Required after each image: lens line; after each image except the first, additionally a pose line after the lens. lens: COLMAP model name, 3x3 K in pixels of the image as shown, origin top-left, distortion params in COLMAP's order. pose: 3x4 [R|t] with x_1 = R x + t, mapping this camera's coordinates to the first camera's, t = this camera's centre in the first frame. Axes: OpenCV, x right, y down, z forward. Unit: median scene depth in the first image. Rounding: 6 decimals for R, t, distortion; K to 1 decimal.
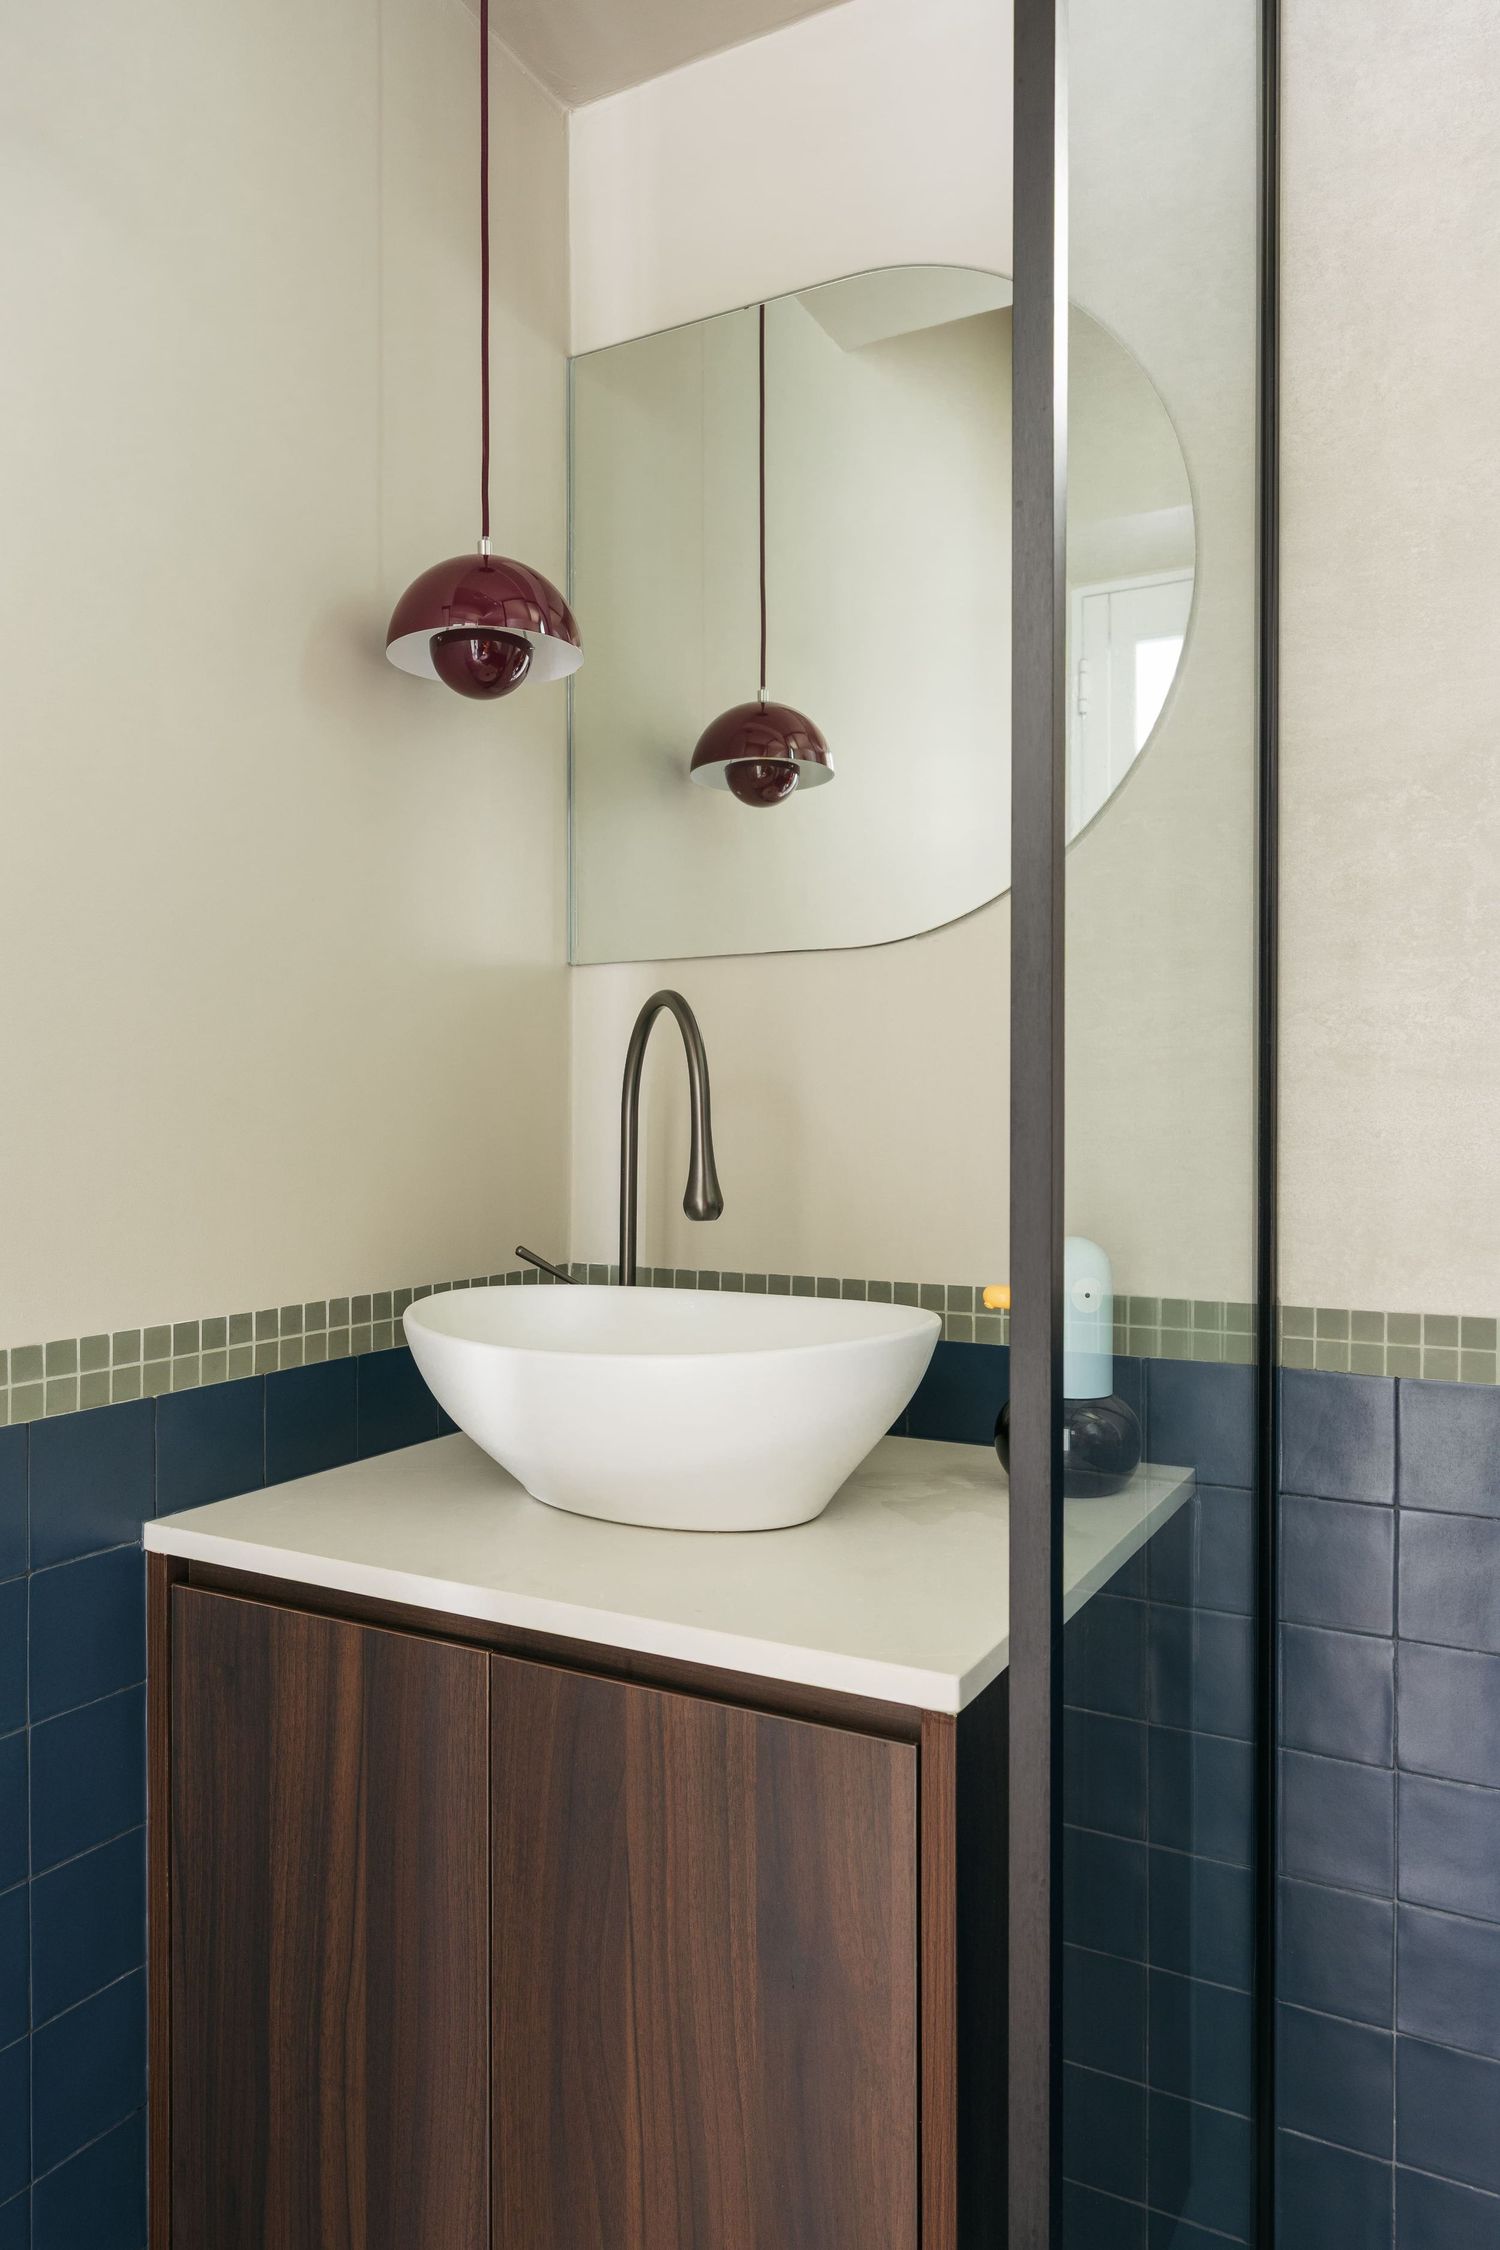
lens RADIAL K [[1537.4, 0, 750.0], [0, 1537.4, 1125.0], [0, 0, 1]] dist [-0.003788, -0.001528]
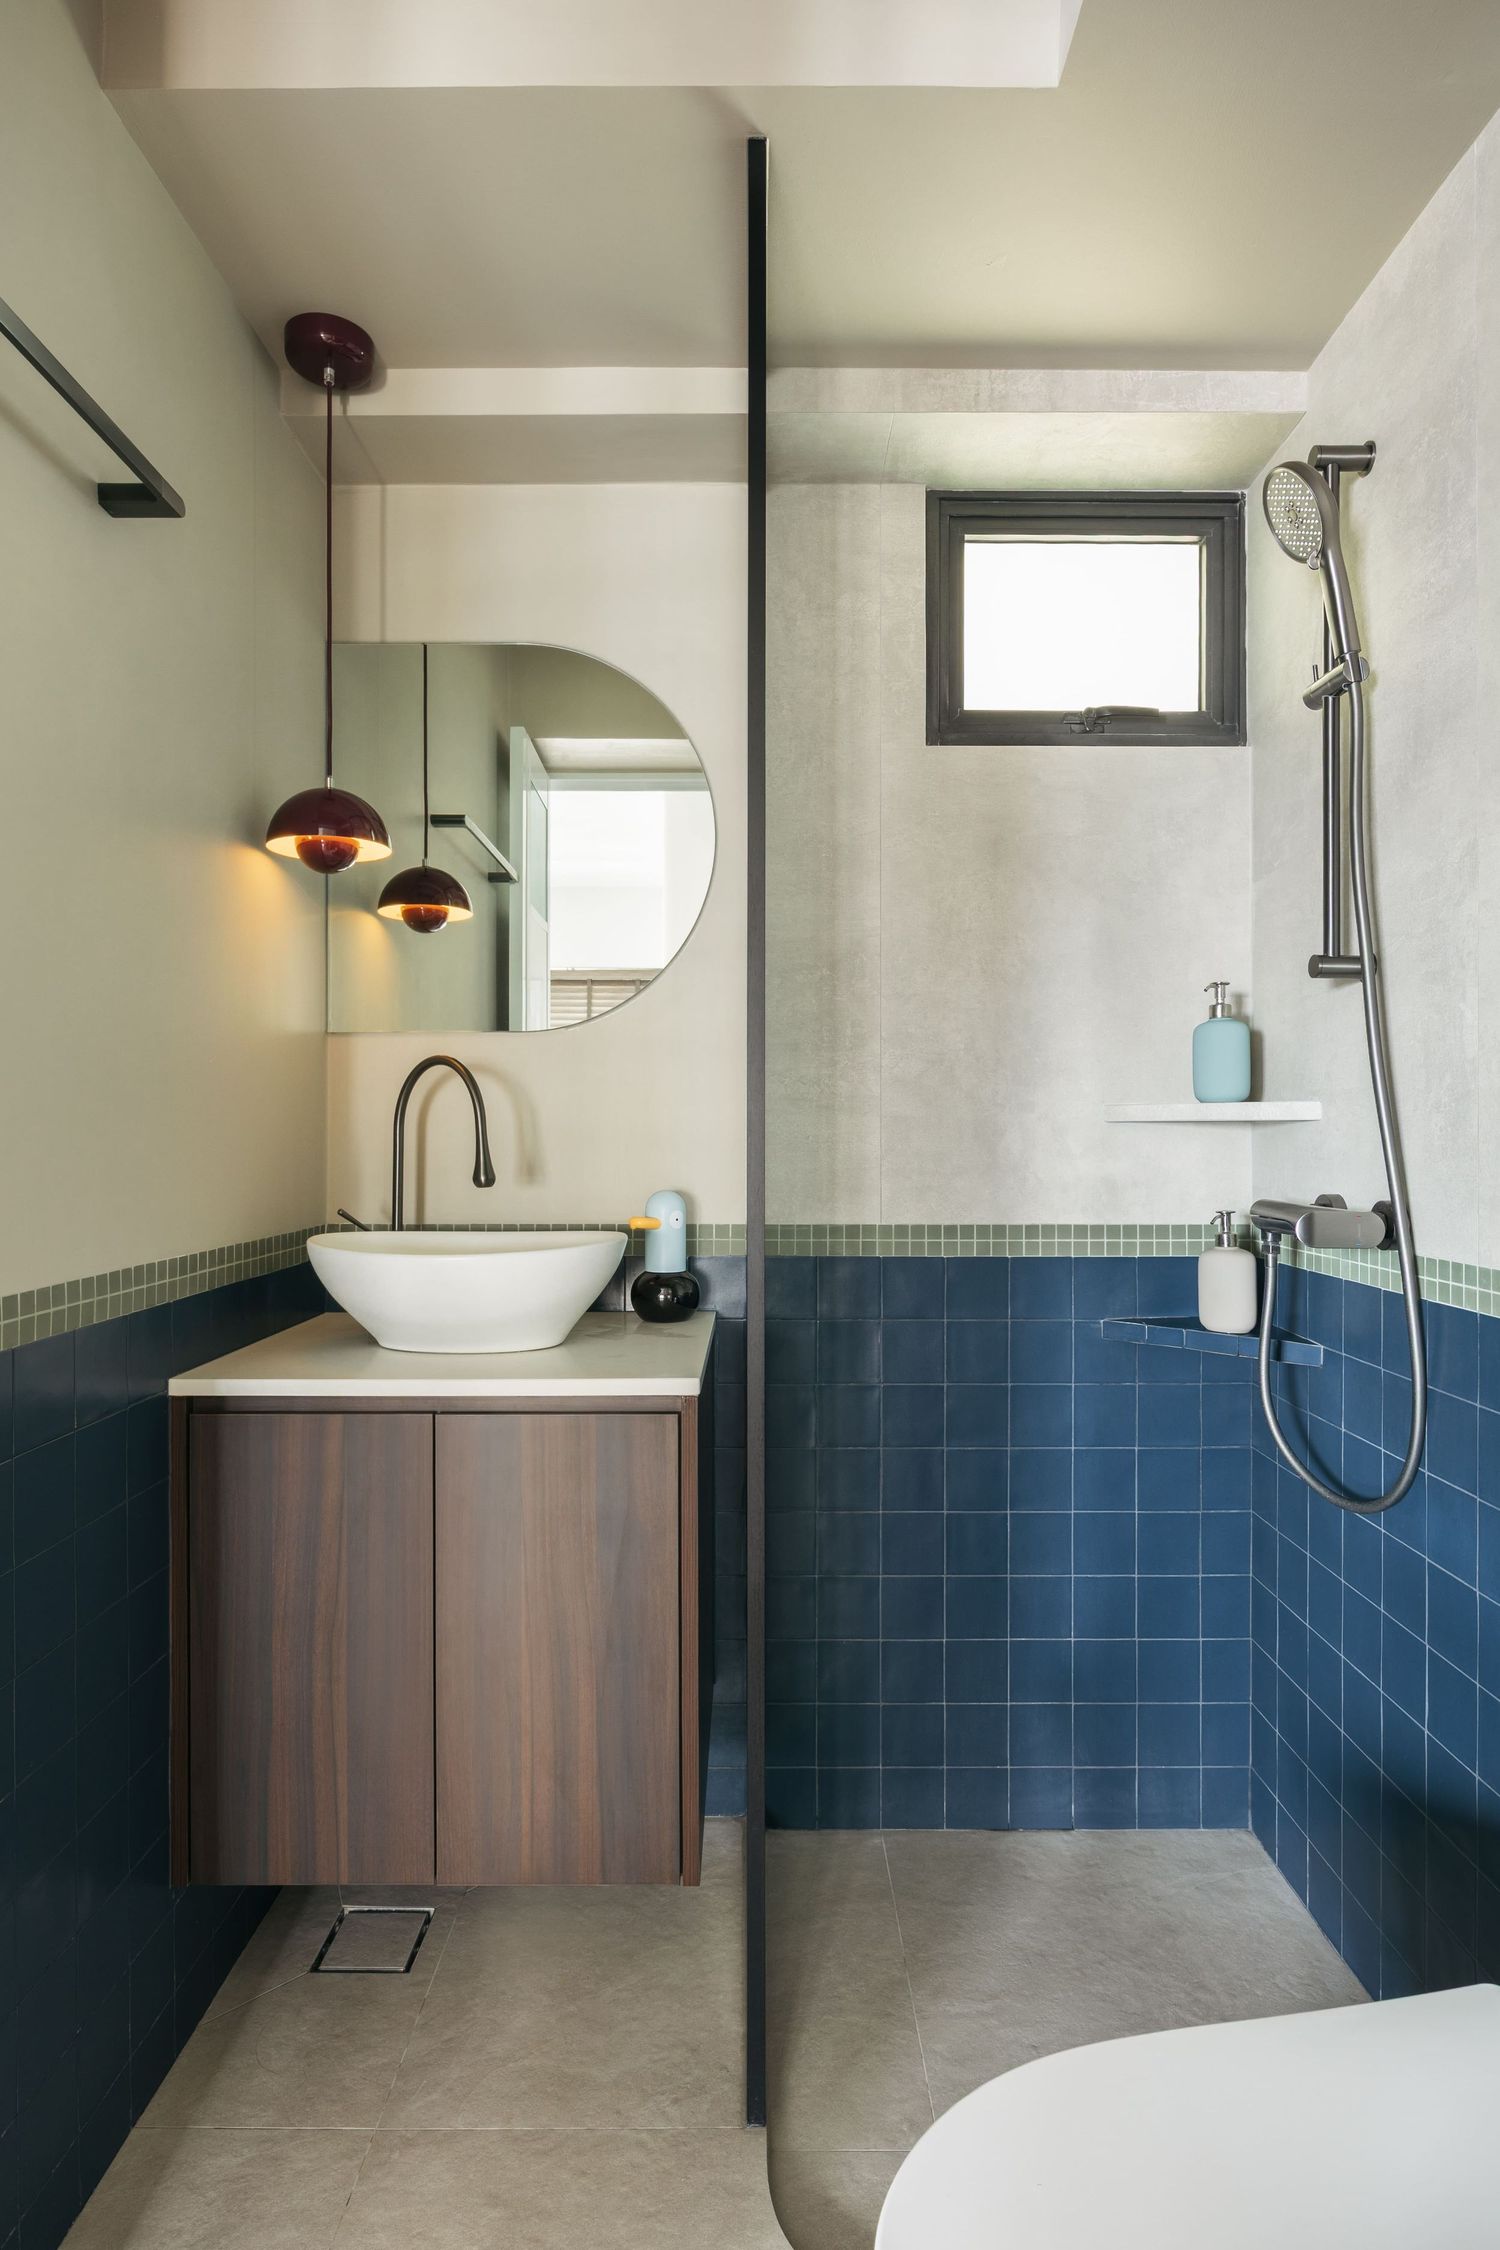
lens RADIAL K [[1537.4, 0, 750.0], [0, 1537.4, 1125.0], [0, 0, 1]] dist [-0.003788, -0.001528]
pose [[0.861835, 0.001863, 0.507185, -0.681855], [0.004549, 0.999925, -0.011403, 0.011862], [-0.507168, 0.012135, 0.861762, -0.708306]]
